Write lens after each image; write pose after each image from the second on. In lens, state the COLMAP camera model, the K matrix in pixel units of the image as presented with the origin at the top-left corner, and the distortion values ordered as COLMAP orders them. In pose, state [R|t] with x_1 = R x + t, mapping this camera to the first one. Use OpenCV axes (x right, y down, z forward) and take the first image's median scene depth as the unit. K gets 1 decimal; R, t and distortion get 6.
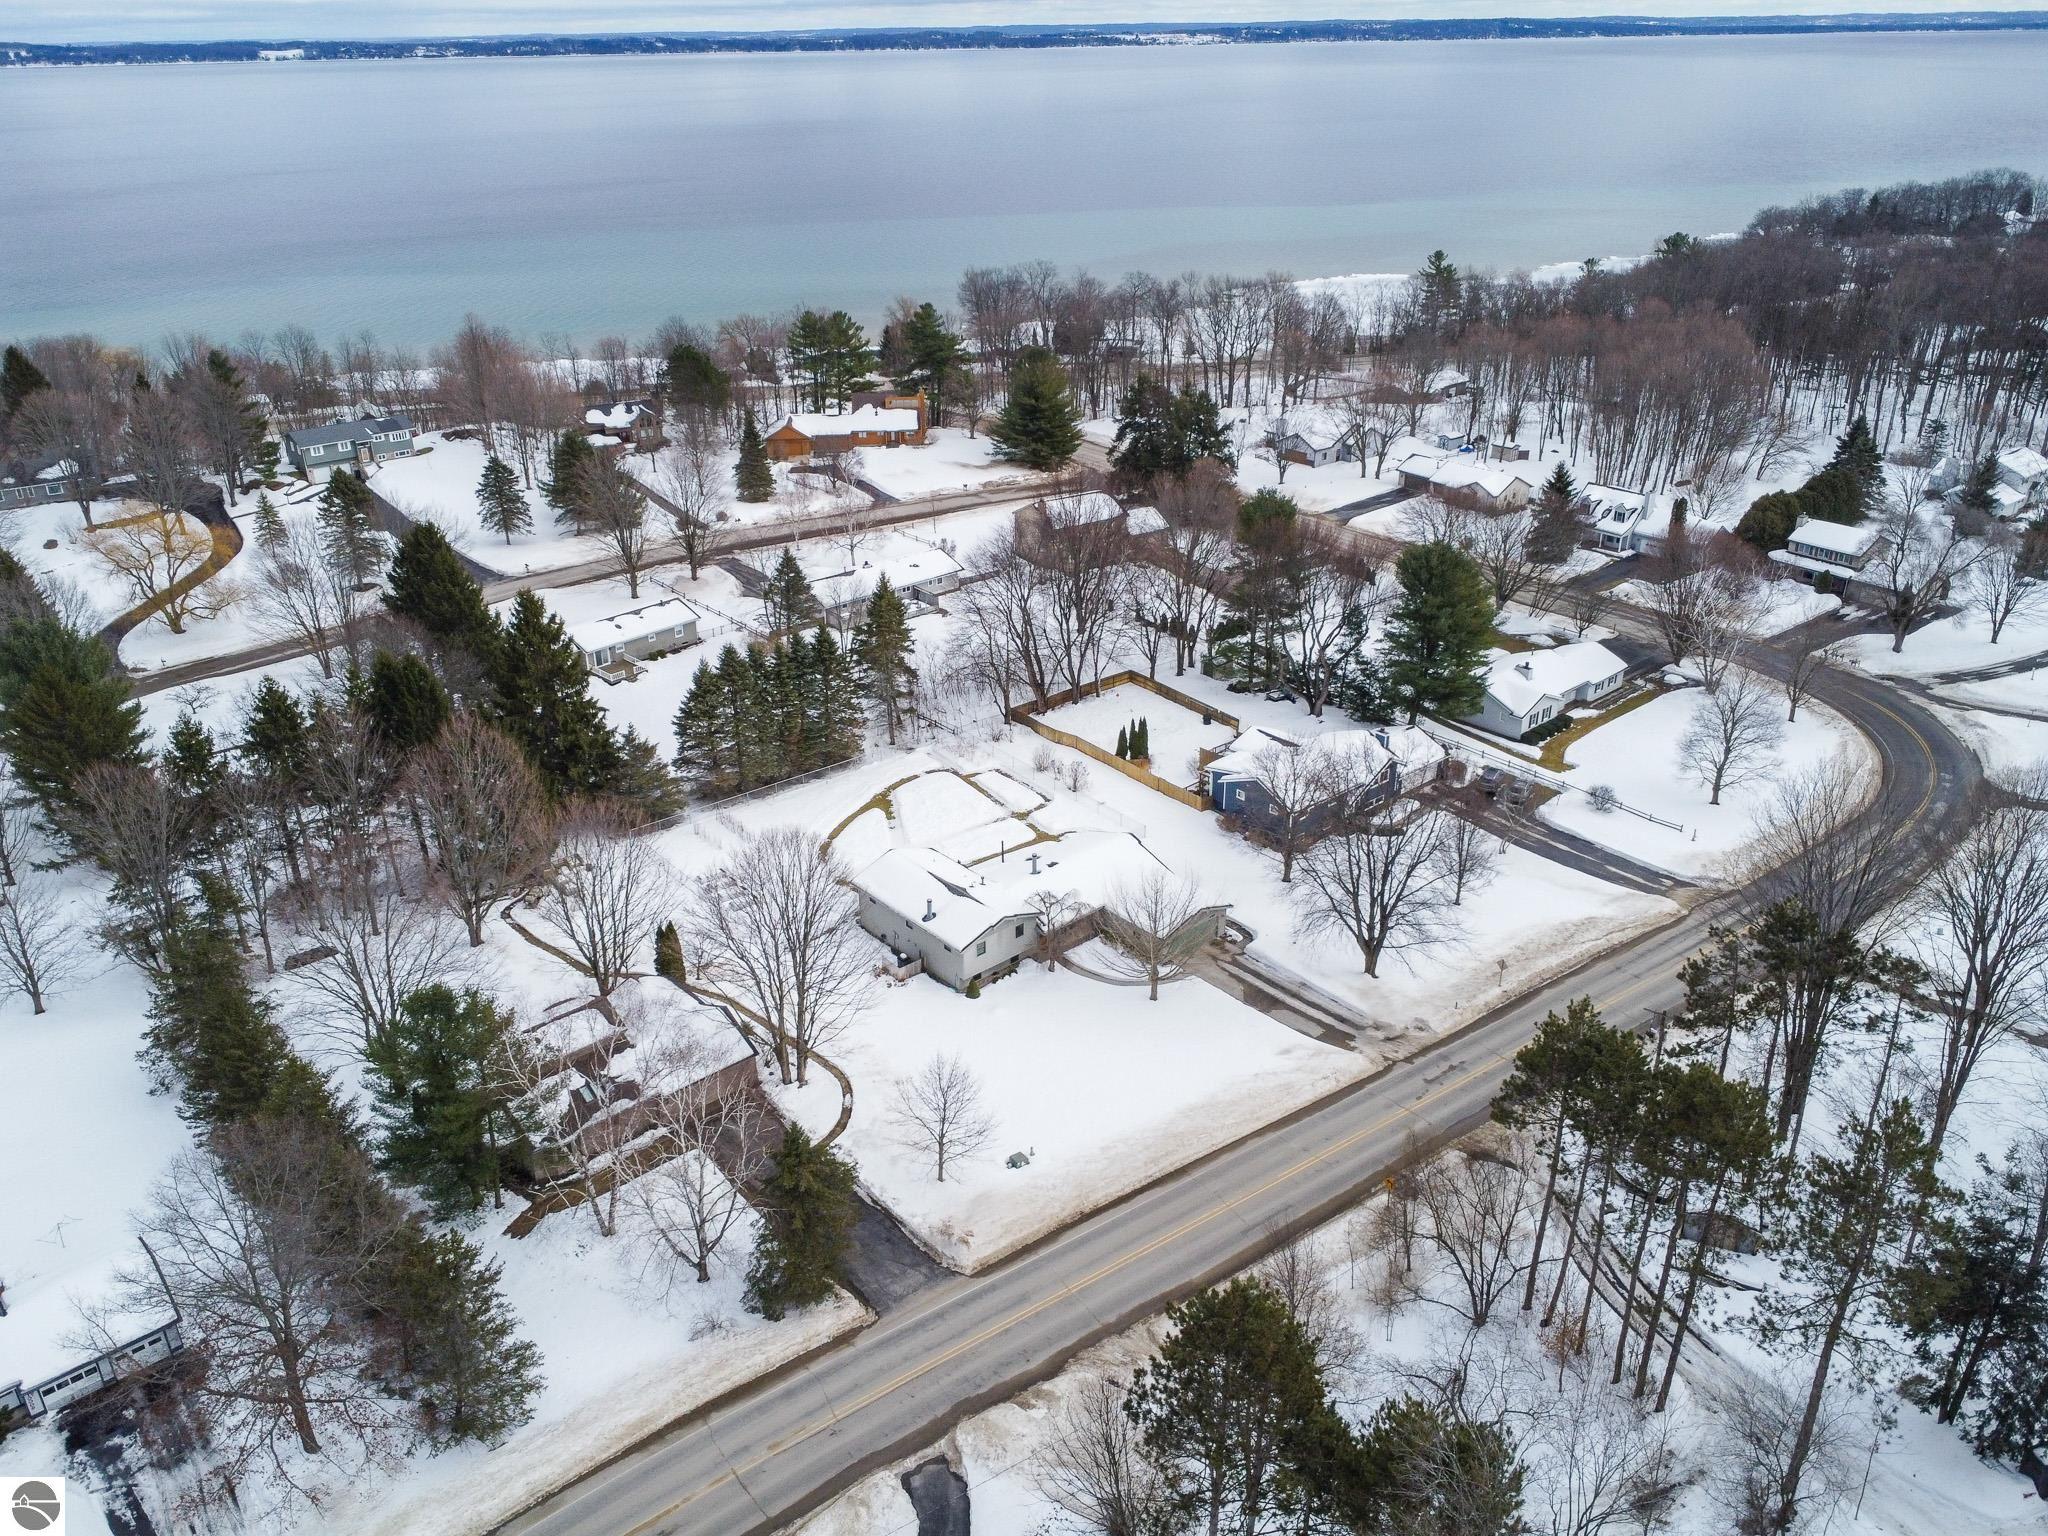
lens RADIAL K [[1527.1, 0, 1024.4], [0, 1527.1, 773.7], [0, 0, 1]] dist [0.008315, 0.002513]
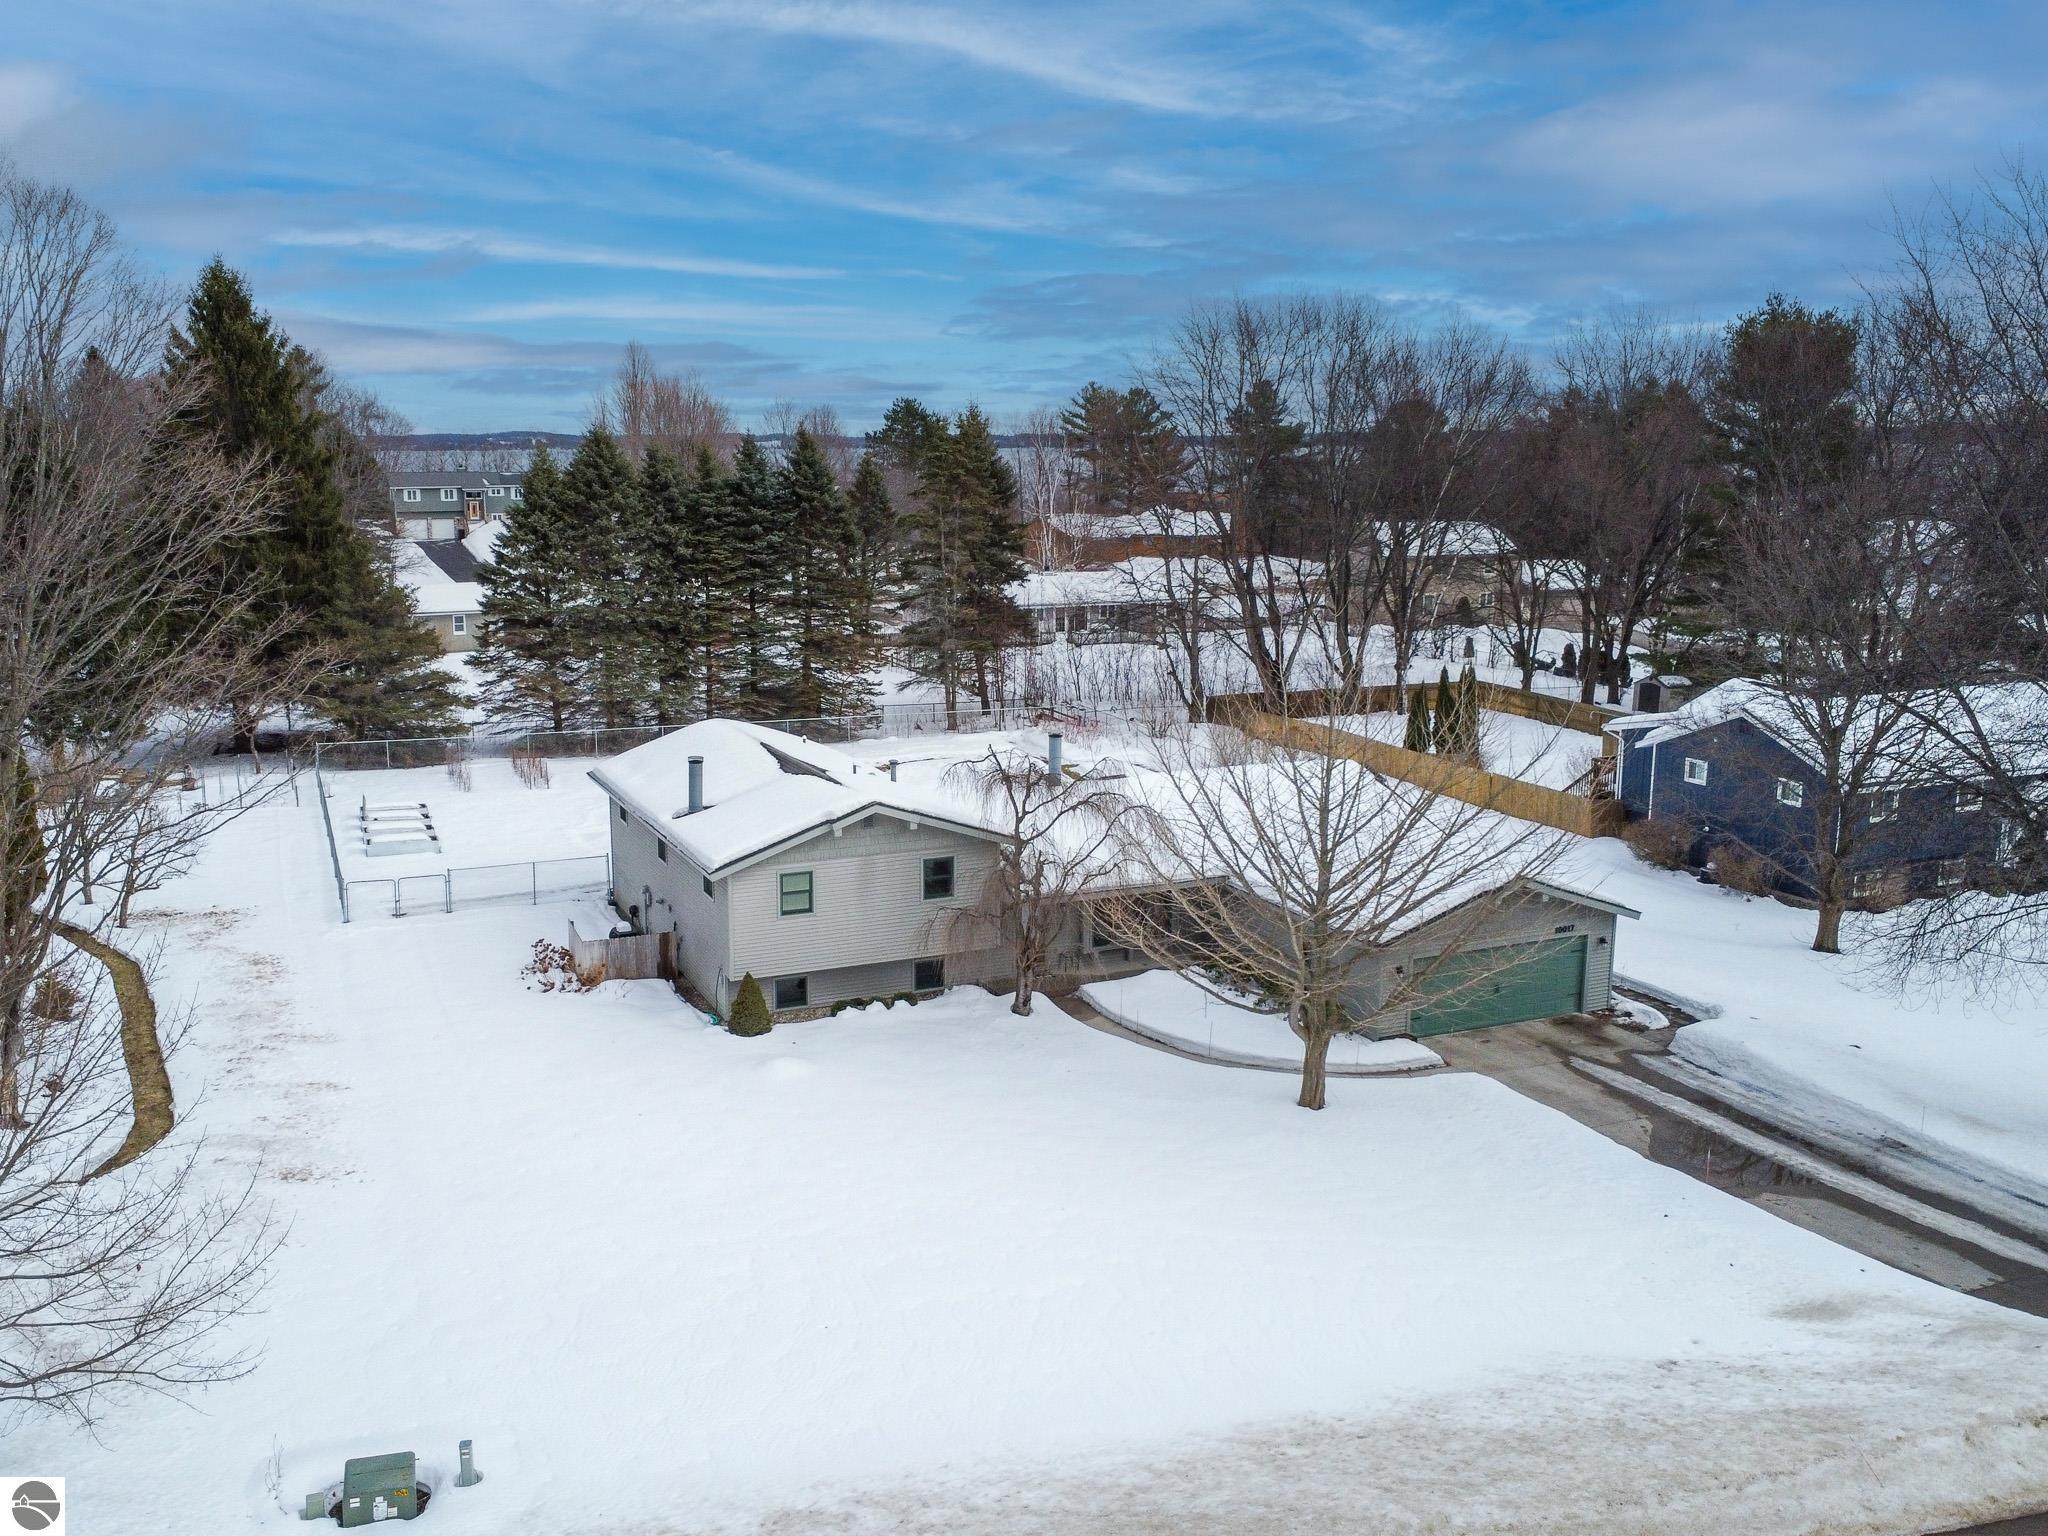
lens RADIAL K [[1541.2, 0, 1017.7], [0, 1541.2, 768.4], [0, 0, 1]] dist [0.004796, -0.010798]
pose [[0.944648, 0.032153, -0.326508, 0.121097], [-0.139890, 0.939662, -0.312195, 0.179750], [0.296769, 0.340589, 0.892148, 0.676142]]
